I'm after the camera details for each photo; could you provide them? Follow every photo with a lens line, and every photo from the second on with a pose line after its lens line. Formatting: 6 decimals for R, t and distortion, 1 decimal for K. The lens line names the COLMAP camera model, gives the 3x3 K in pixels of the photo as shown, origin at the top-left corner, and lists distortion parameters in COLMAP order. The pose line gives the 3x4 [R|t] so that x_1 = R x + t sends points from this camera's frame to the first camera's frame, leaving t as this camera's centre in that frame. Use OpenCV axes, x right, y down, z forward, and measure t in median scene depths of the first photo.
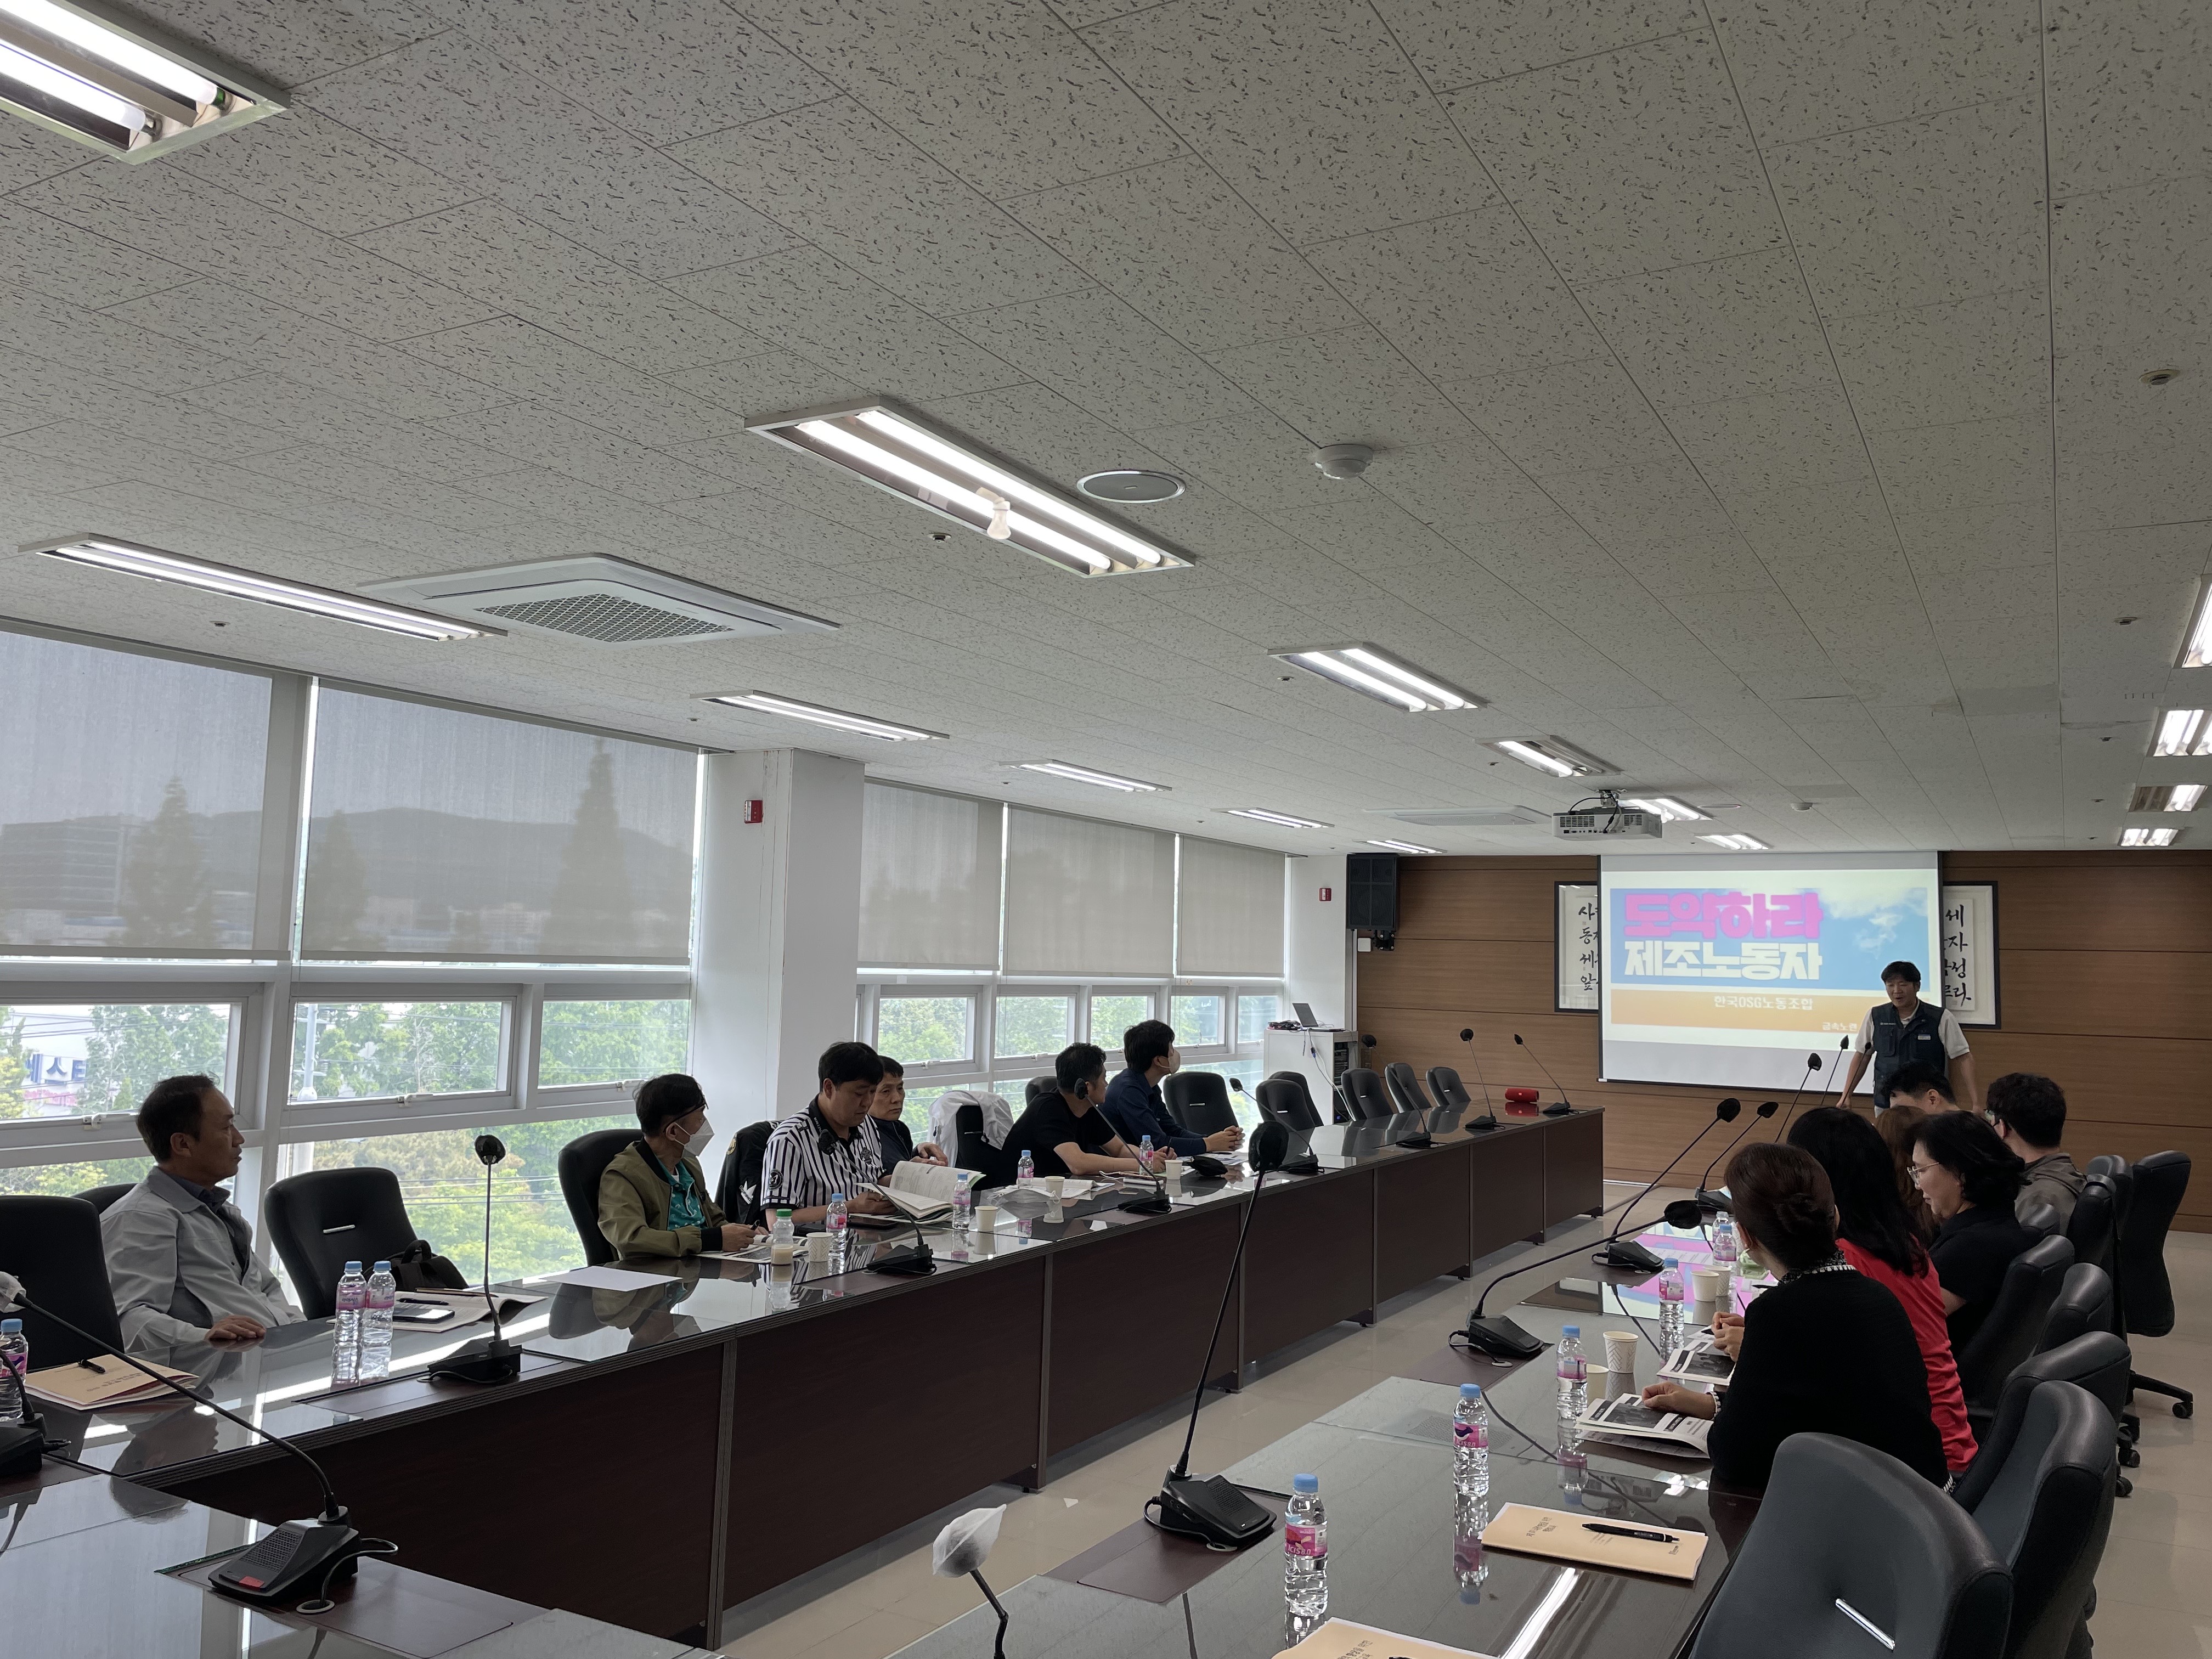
lens RADIAL K [[1699.9, 0, 1115.9], [0, 1699.9, 794.5], [0, 0, 1]] dist [0.046454, -0.077965]
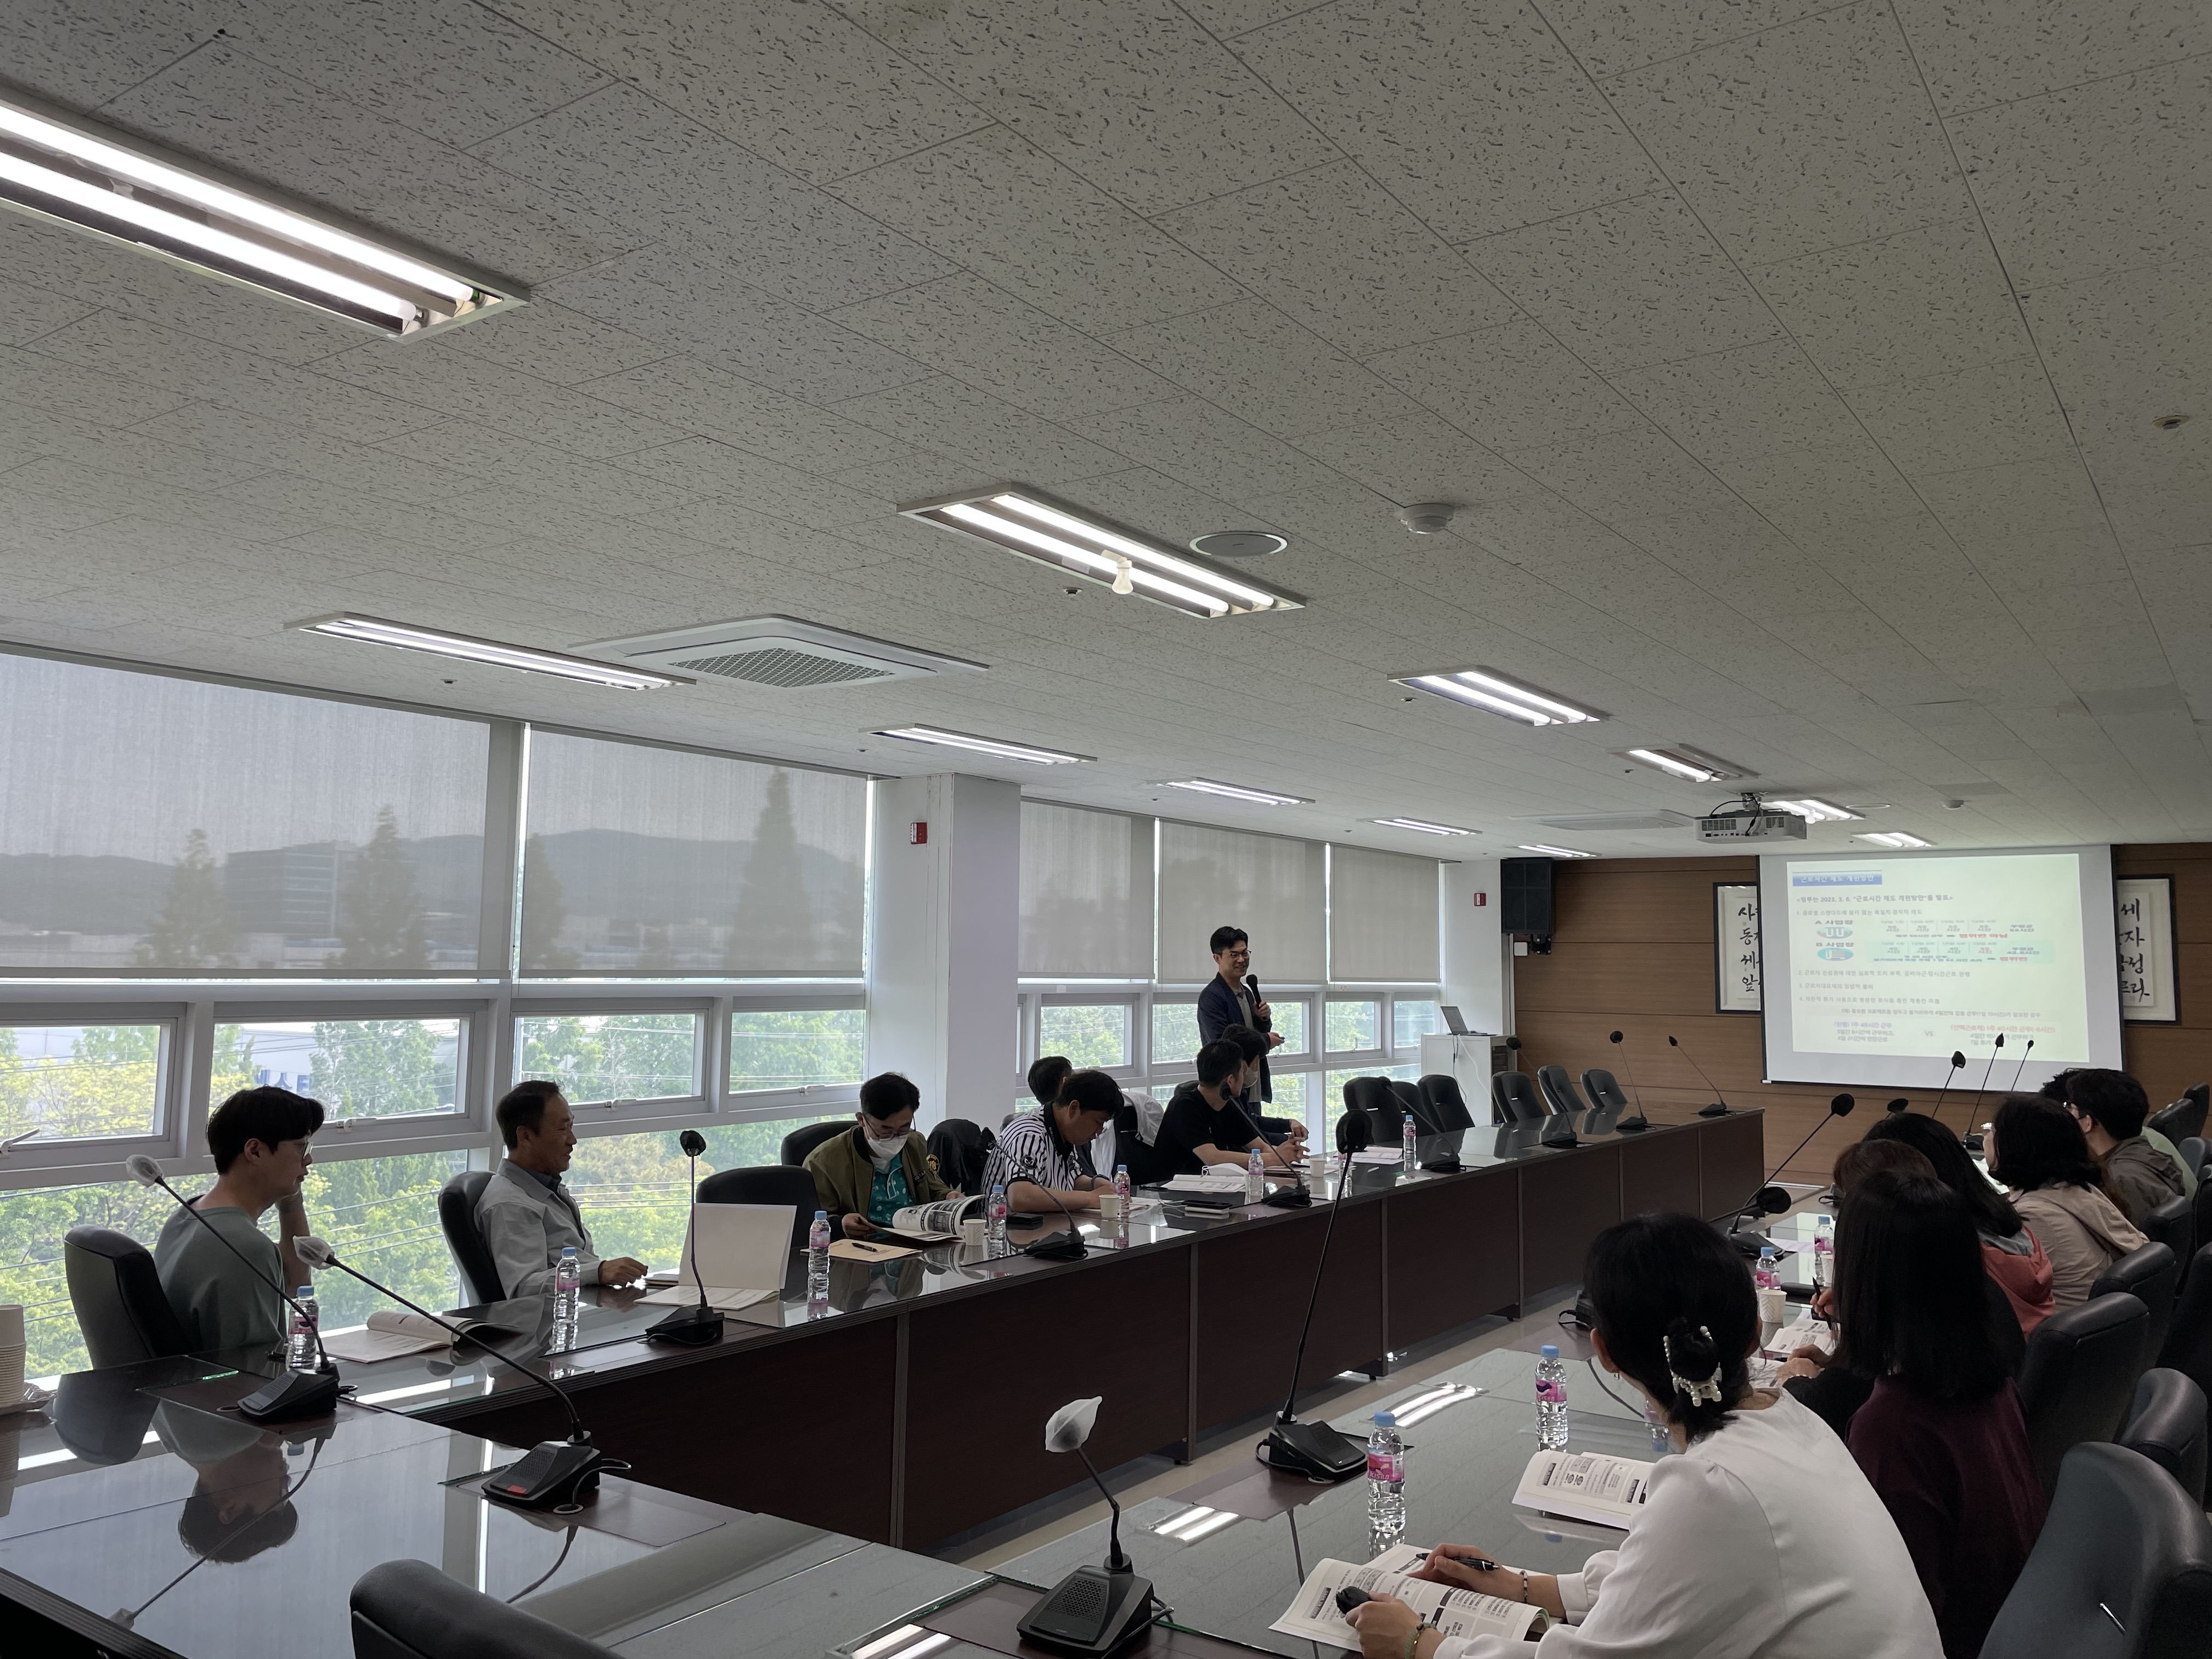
lens RADIAL K [[1699.9, 0, 1114.9], [0, 1699.9, 774.1], [0, 0, 1]] dist [0.046454, -0.077965]
pose [[0.994902, -0.024811, -0.097751, 0.031347], [0.023257, 0.999585, -0.017012, -0.012513], [0.098132, 0.014652, 0.995065, -0.108612]]
